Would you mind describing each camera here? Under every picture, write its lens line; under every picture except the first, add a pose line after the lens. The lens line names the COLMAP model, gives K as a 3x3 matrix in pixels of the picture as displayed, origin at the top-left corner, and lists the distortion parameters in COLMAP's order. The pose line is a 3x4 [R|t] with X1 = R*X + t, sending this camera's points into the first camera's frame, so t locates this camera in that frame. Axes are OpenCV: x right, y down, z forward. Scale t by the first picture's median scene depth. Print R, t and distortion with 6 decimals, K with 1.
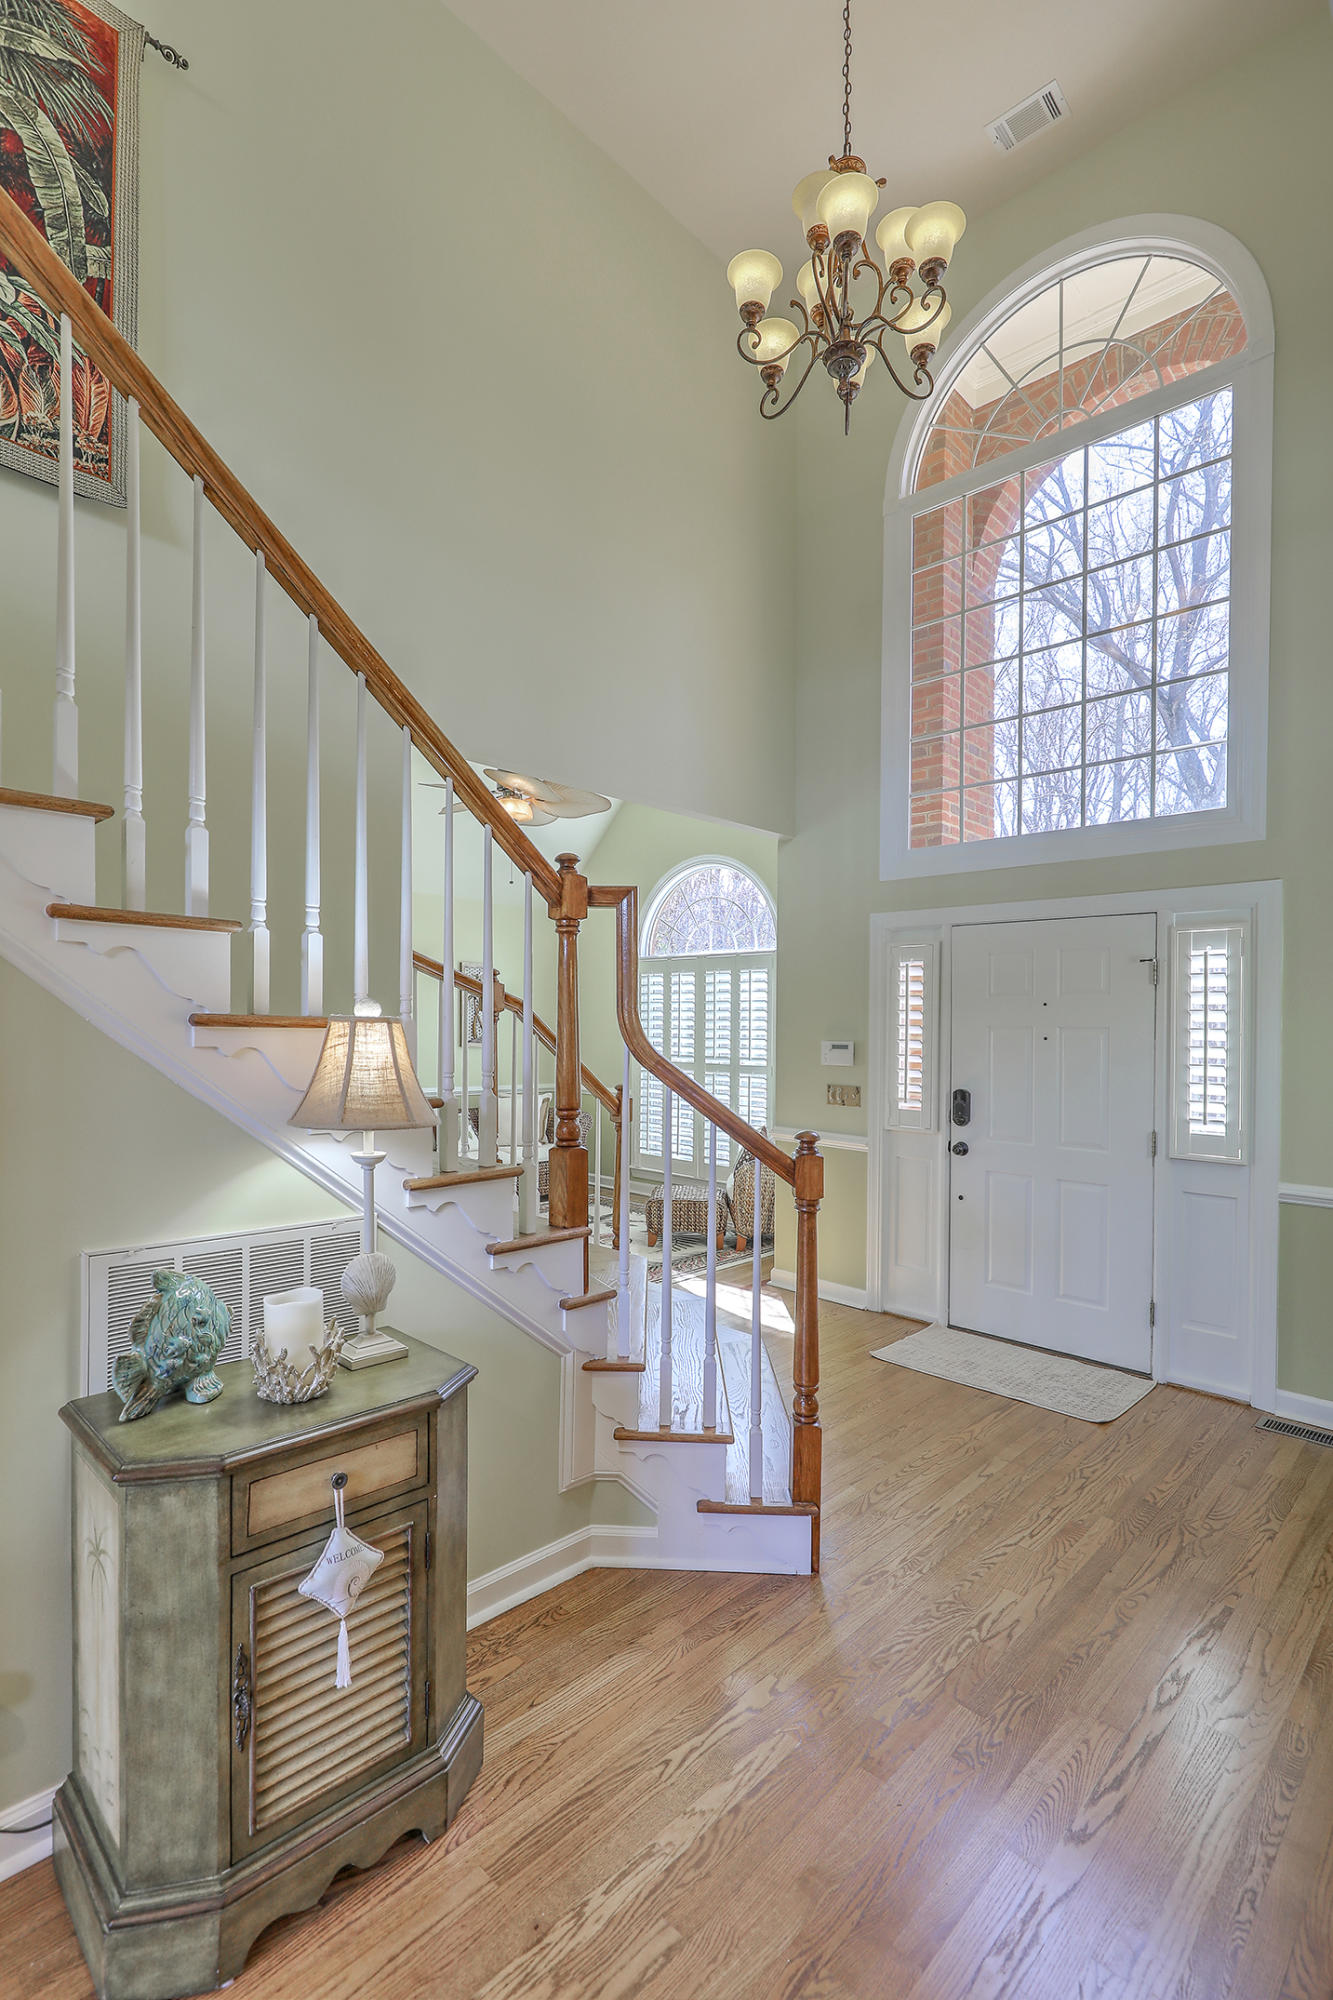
lens RADIAL K [[907.9, 0, 619.8], [0, 907.9, 1015.2], [0, 0, 1]] dist [0.009594, -0.001109]
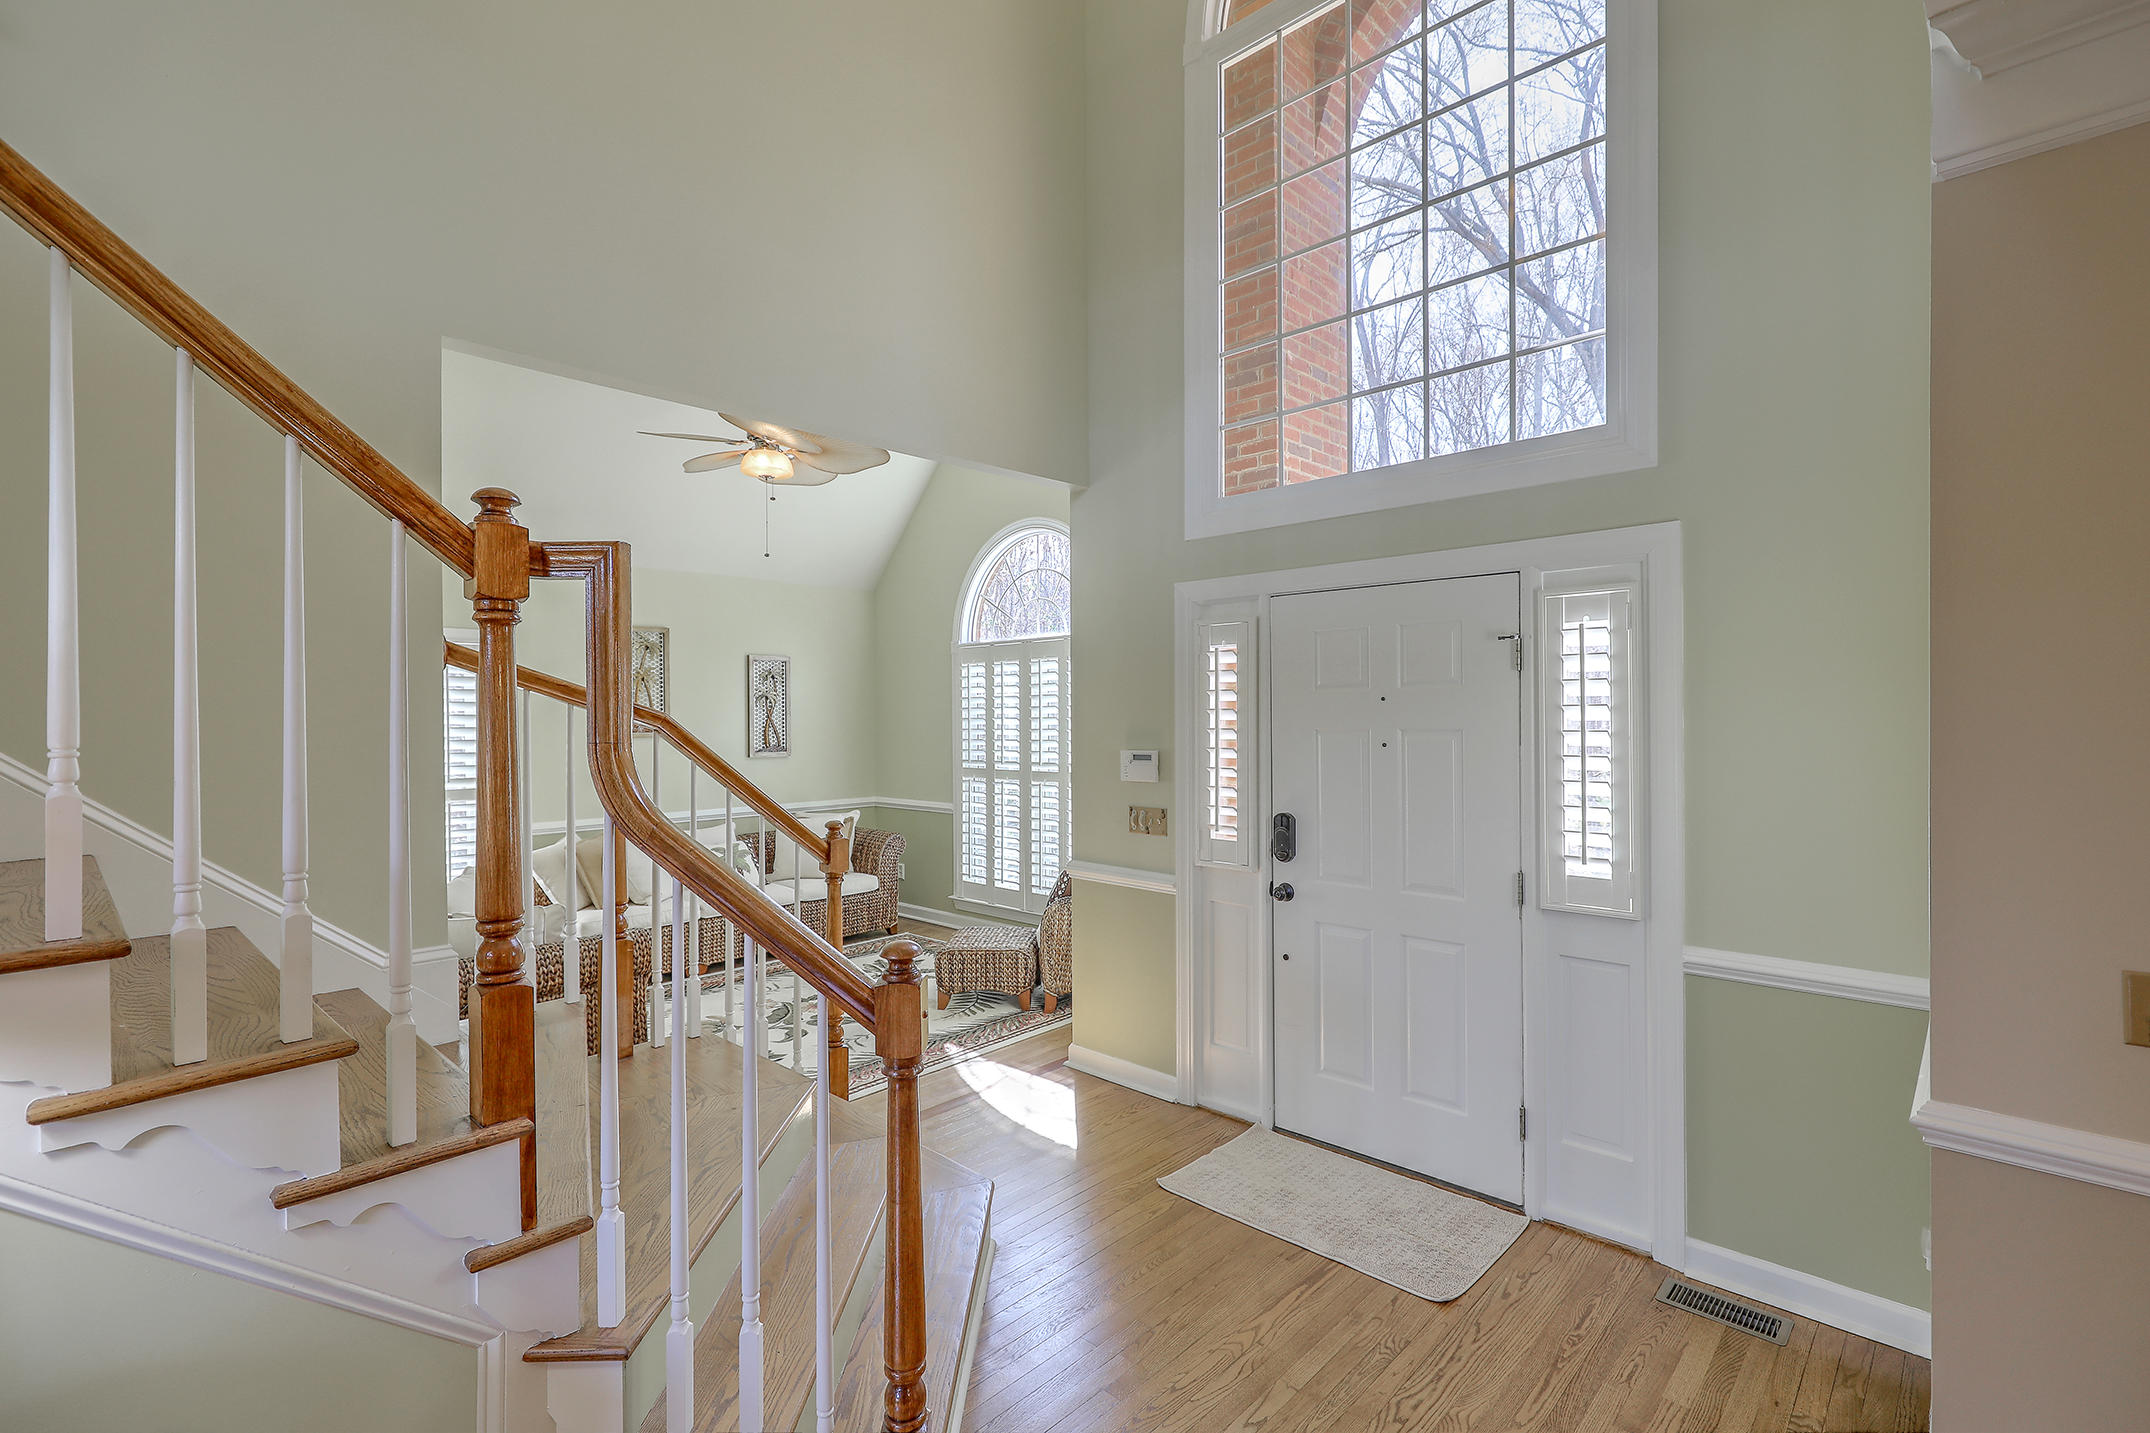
lens RADIAL K [[976.0, 0, 1074.1], [0, 976.0, 712.0], [0, 0, 1]] dist [0.009594, -0.001109]
pose [[0.998750, -0.029212, 0.040550, 0.197539], [0.028766, 0.999520, 0.011541, -0.019243], [-0.040868, -0.010360, 0.999111, 0.229367]]
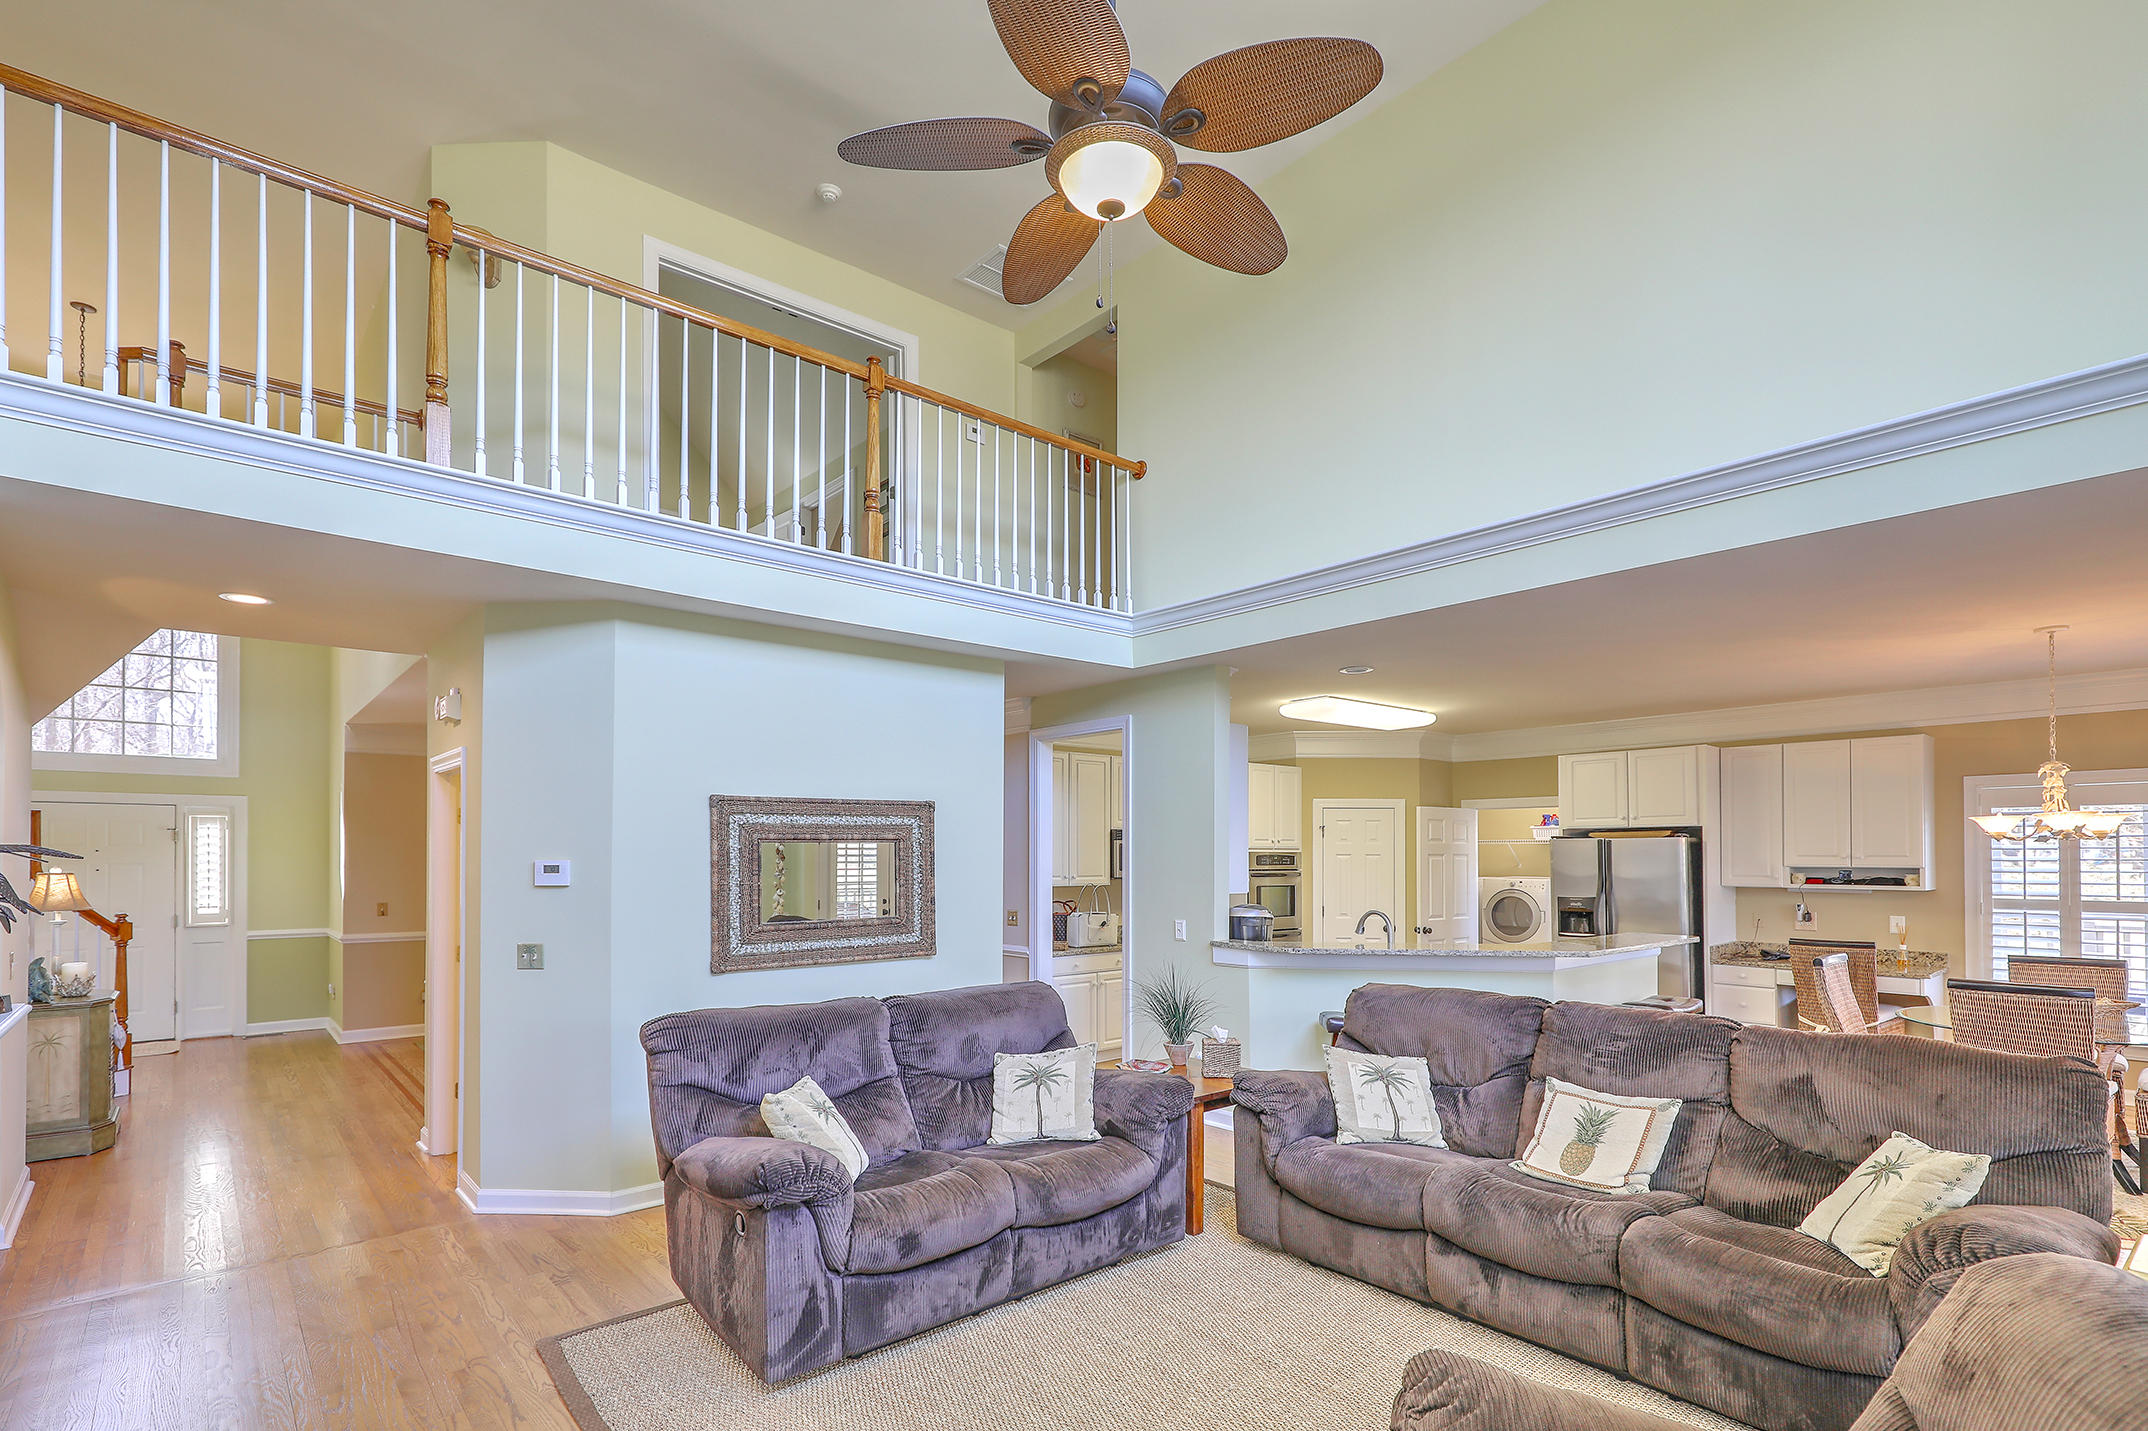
lens RADIAL K [[975.1, 0, 1003.6], [0, 975.1, 846.2], [0, 0, 1]] dist [0.009594, -0.001109]
pose [[0.108371, -0.010053, 0.994060, -1.317243], [-0.008568, 0.999902, 0.011046, -0.061162], [-0.994074, -0.009714, 0.108274, -0.998366]]
